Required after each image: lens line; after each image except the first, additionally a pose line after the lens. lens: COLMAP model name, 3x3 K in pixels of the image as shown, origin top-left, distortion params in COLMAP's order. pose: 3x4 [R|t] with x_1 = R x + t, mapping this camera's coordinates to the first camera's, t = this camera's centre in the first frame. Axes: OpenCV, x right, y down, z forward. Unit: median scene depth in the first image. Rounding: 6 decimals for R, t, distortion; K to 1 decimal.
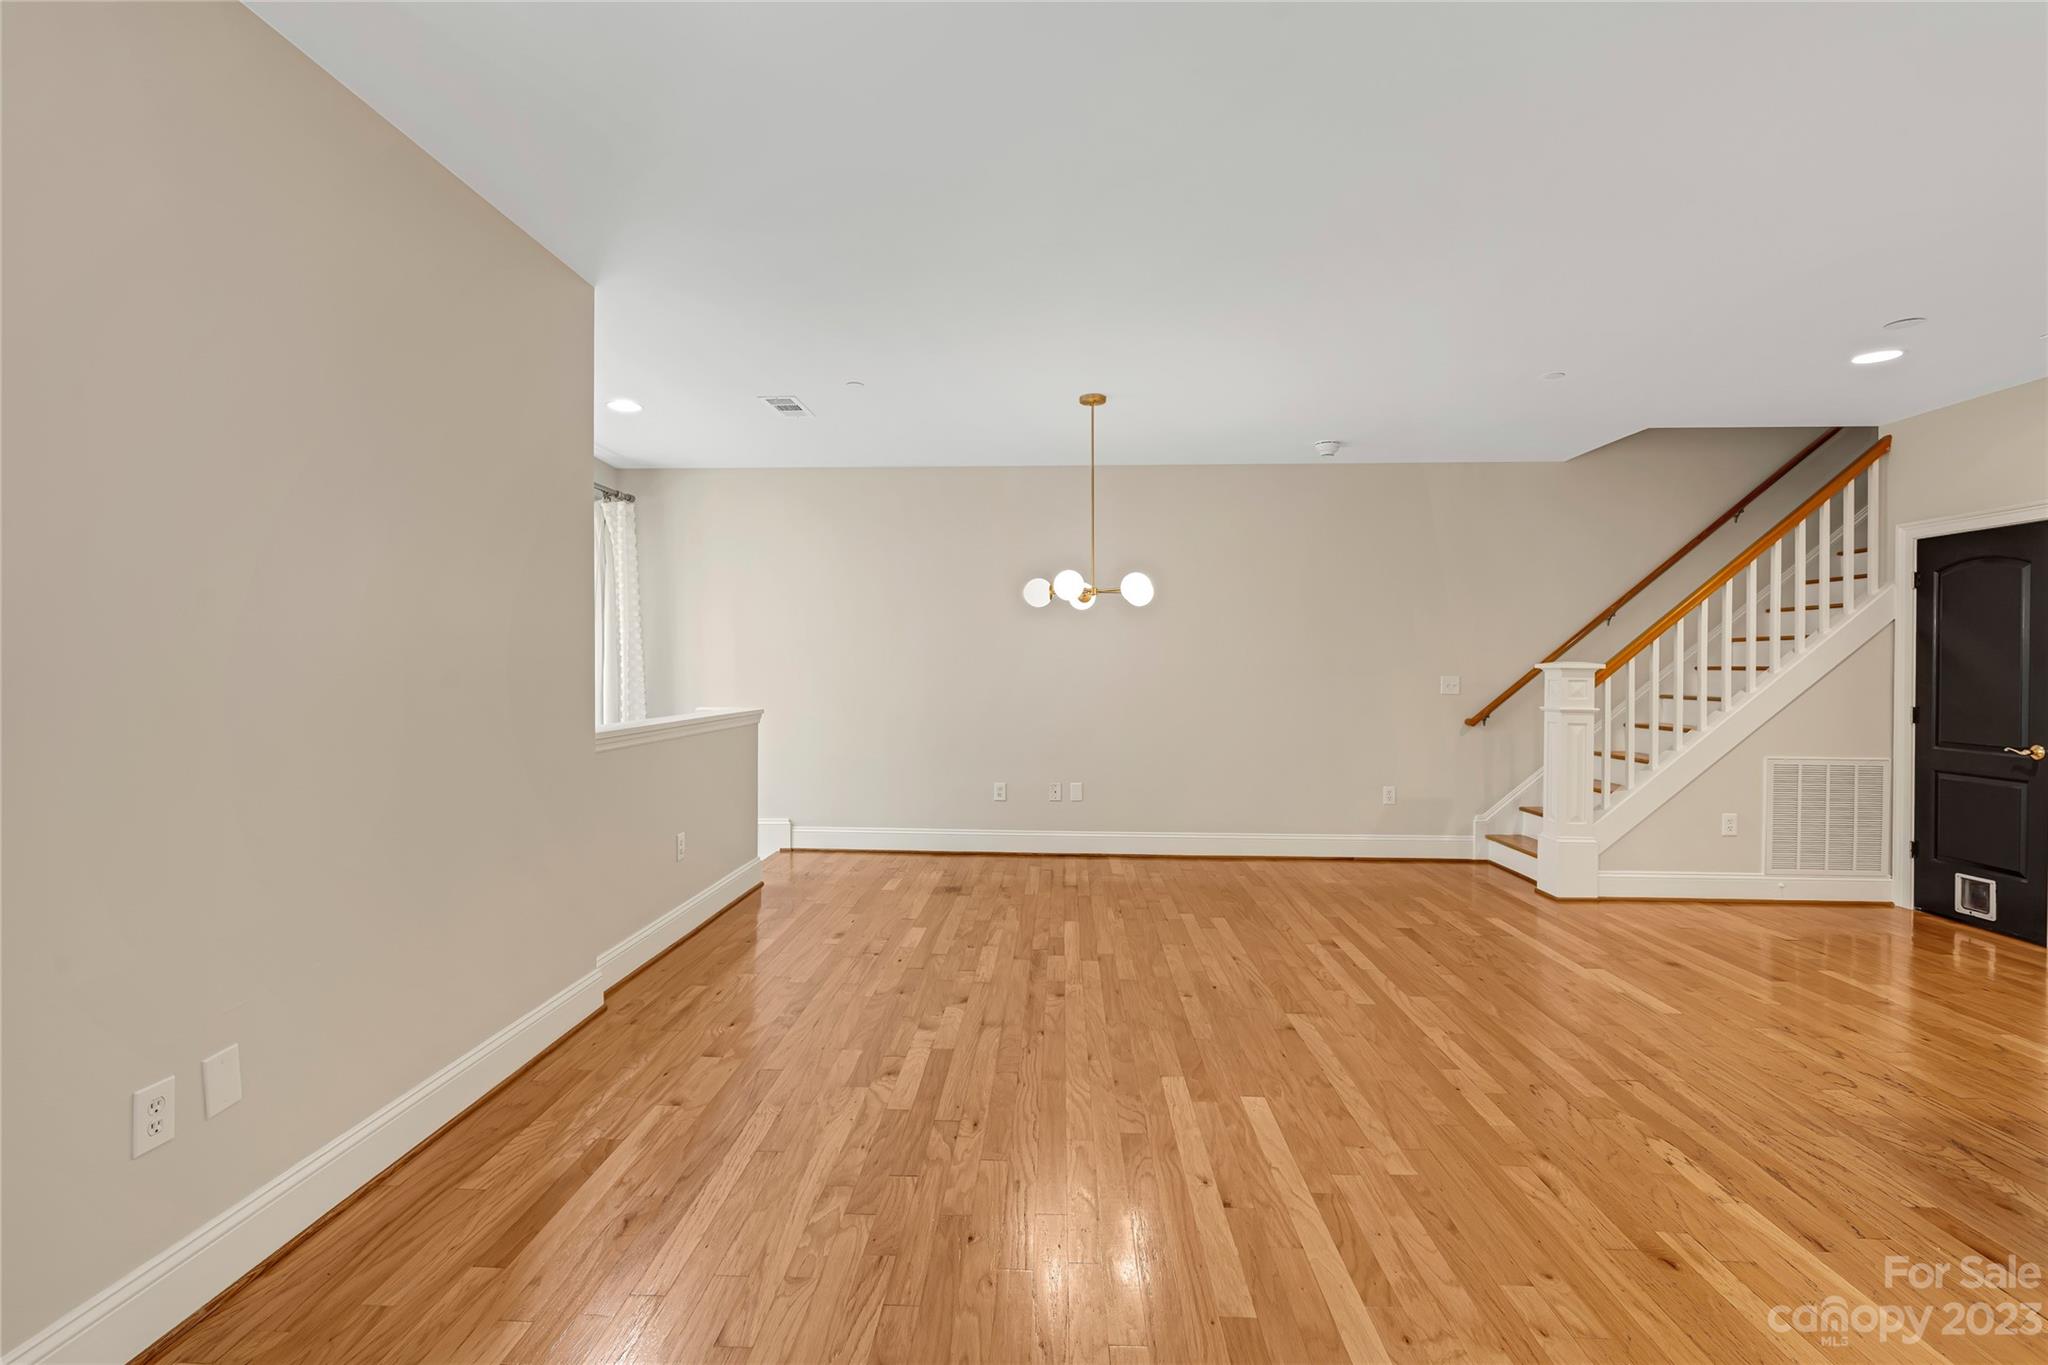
lens RADIAL K [[921.2, 0, 1017.3], [0, 921.2, 683.5], [0, 0, 1]] dist [-0.001472, 0.000723]
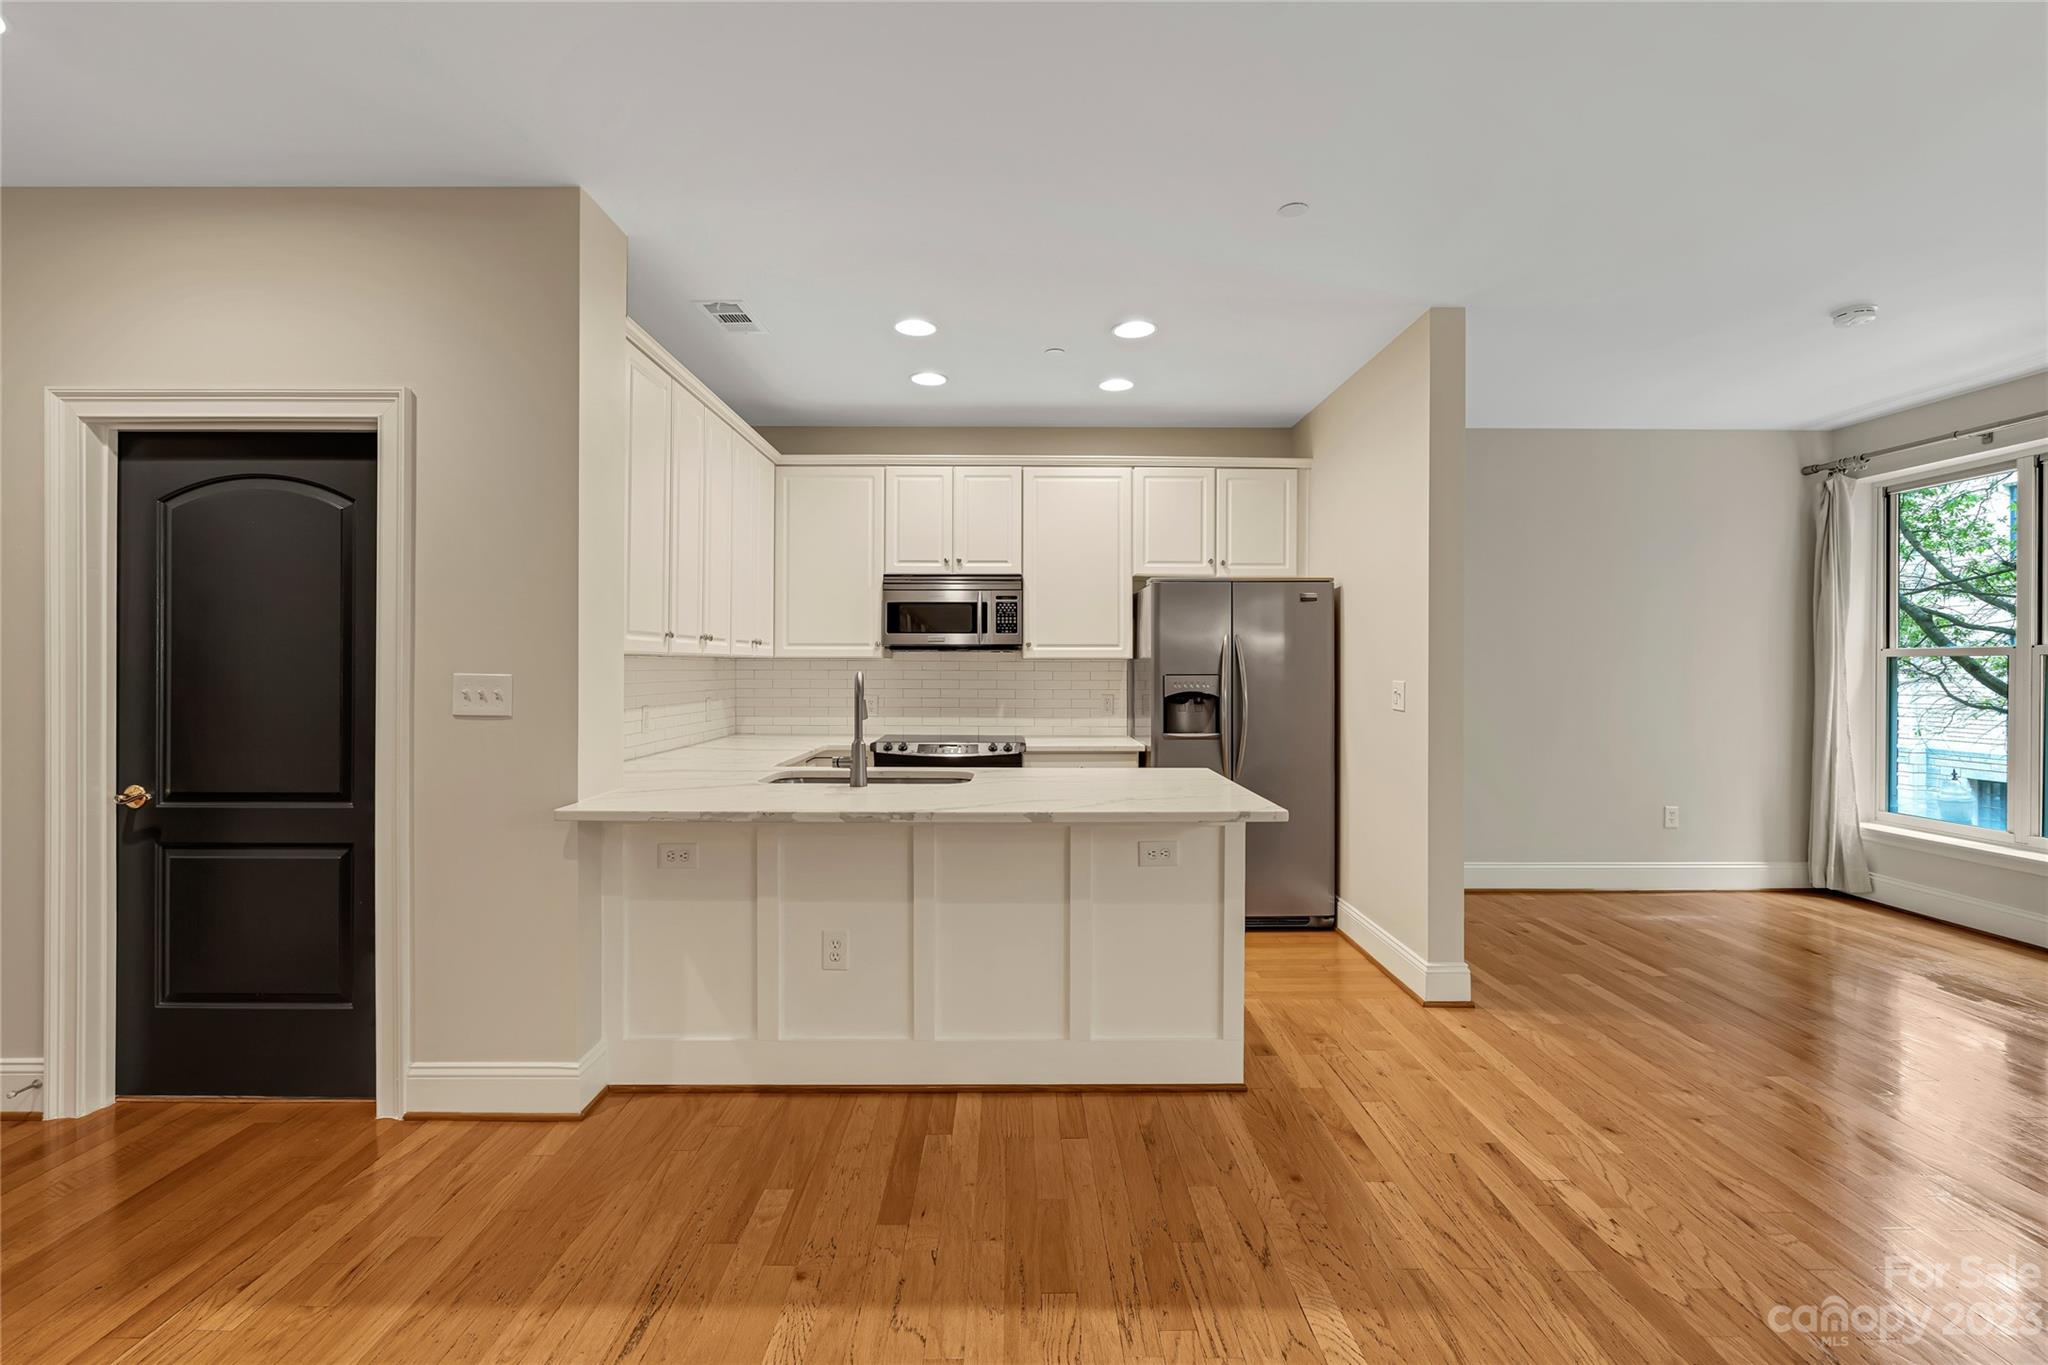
lens RADIAL K [[925.7, 0, 1015.8], [0, 925.7, 669.7], [0, 0, 1]] dist [-0.002249, 0.000256]
pose [[-0.998808, -0.006531, -0.048380, 0.768014], [-0.007557, 0.999750, 0.021052, -0.017222], [0.048231, 0.021392, -0.998607, 1.068110]]
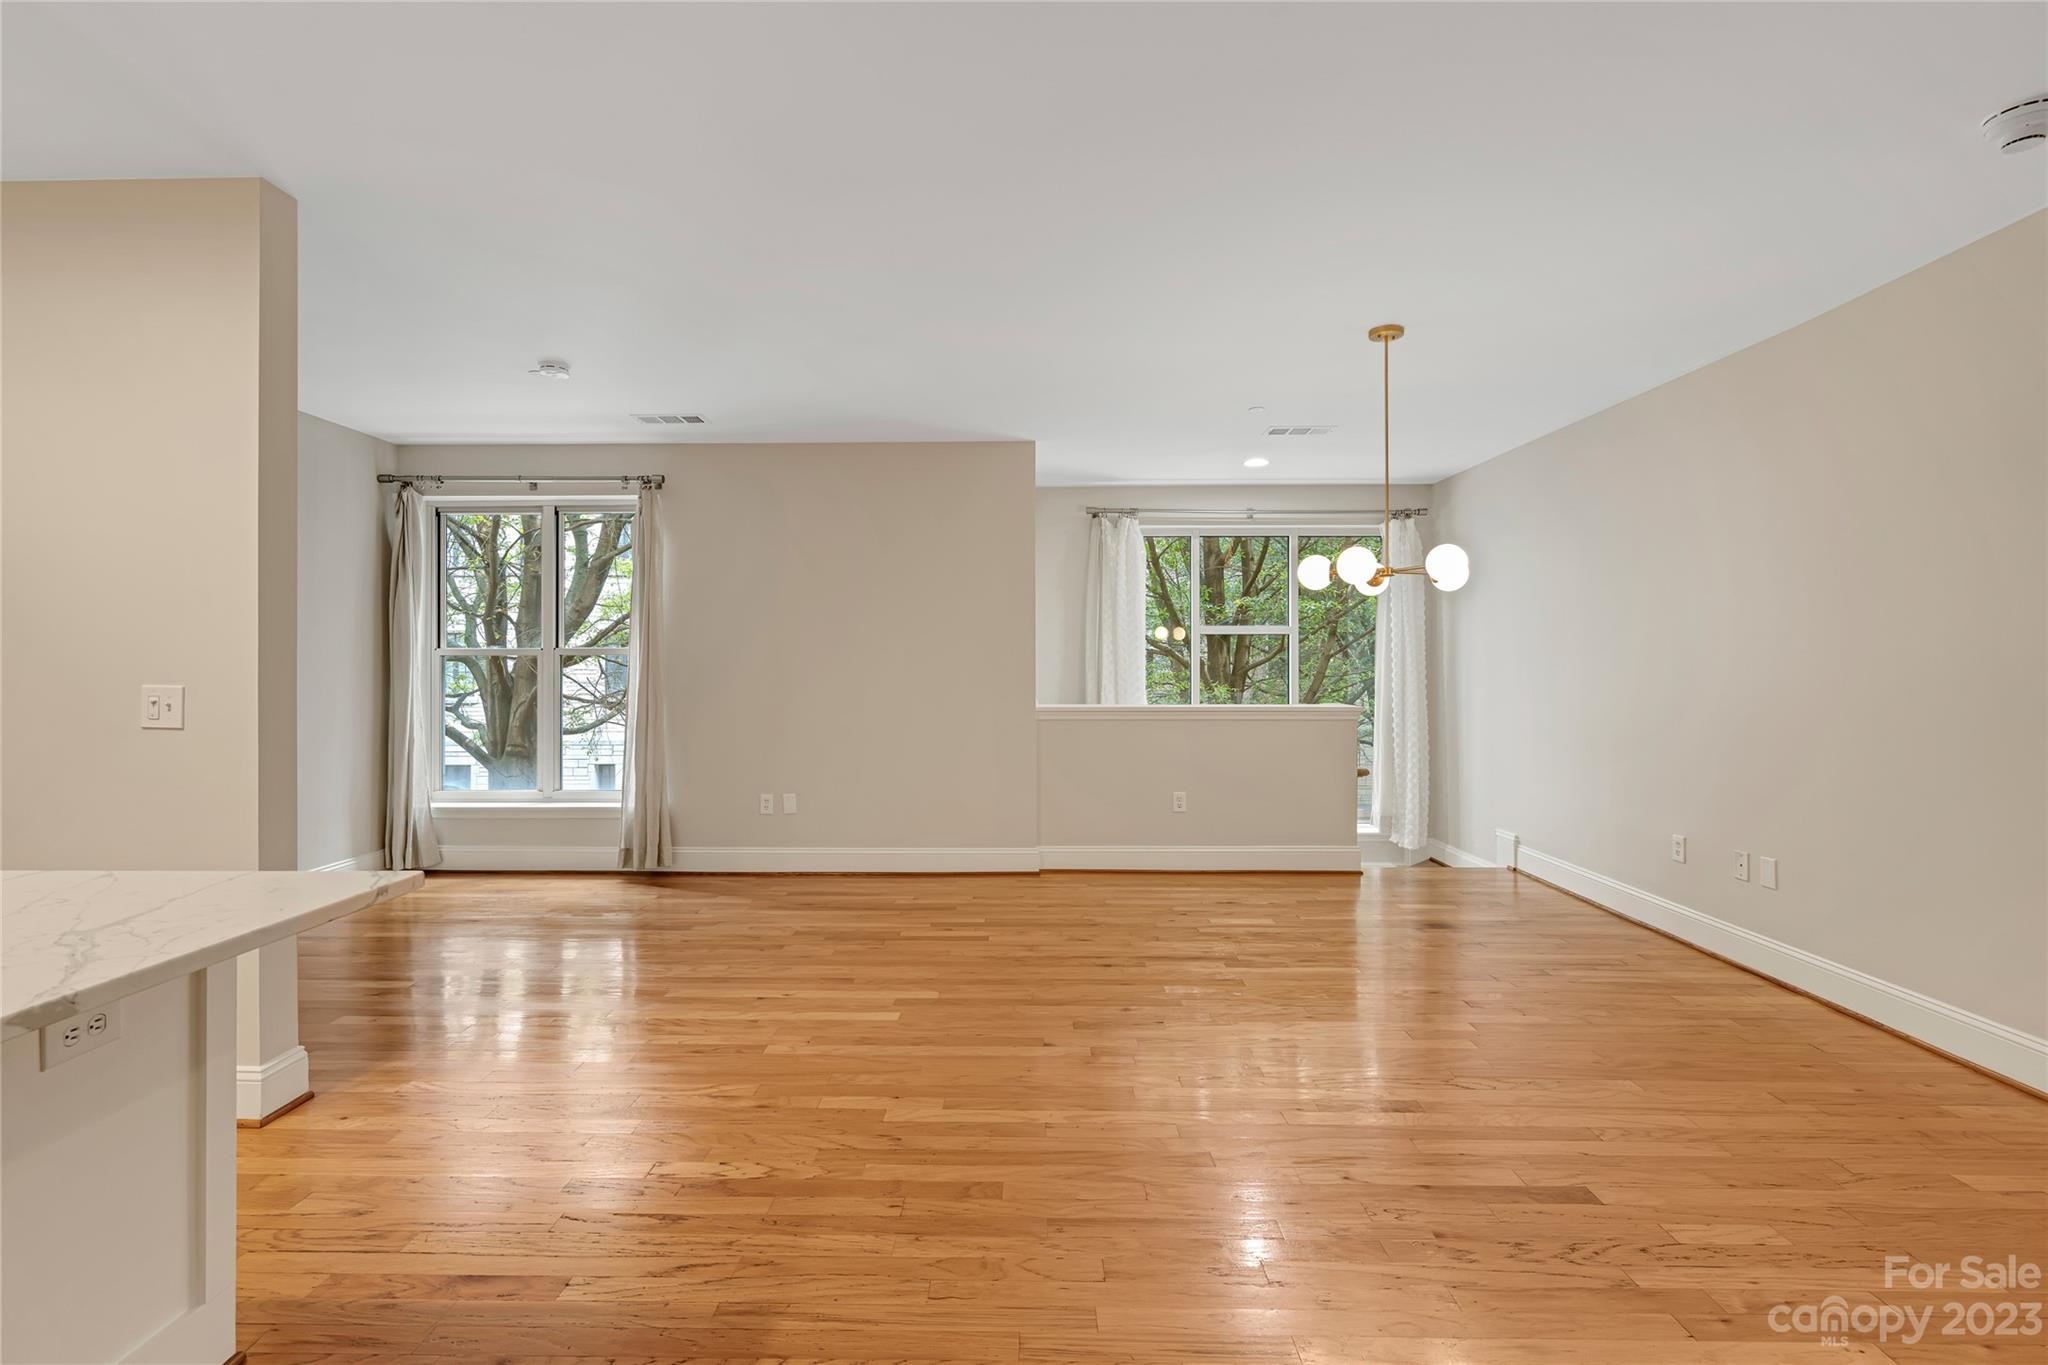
lens RADIAL K [[928.3, 0, 1014.2], [0, 928.3, 663.4], [0, 0, 1]] dist [-0.001744, 0.001340]
pose [[0.026924, -0.006133, -0.999619, 0.990229], [-0.016462, 0.999843, -0.006578, -0.010327], [0.999502, 0.016632, 0.026819, 0.735220]]
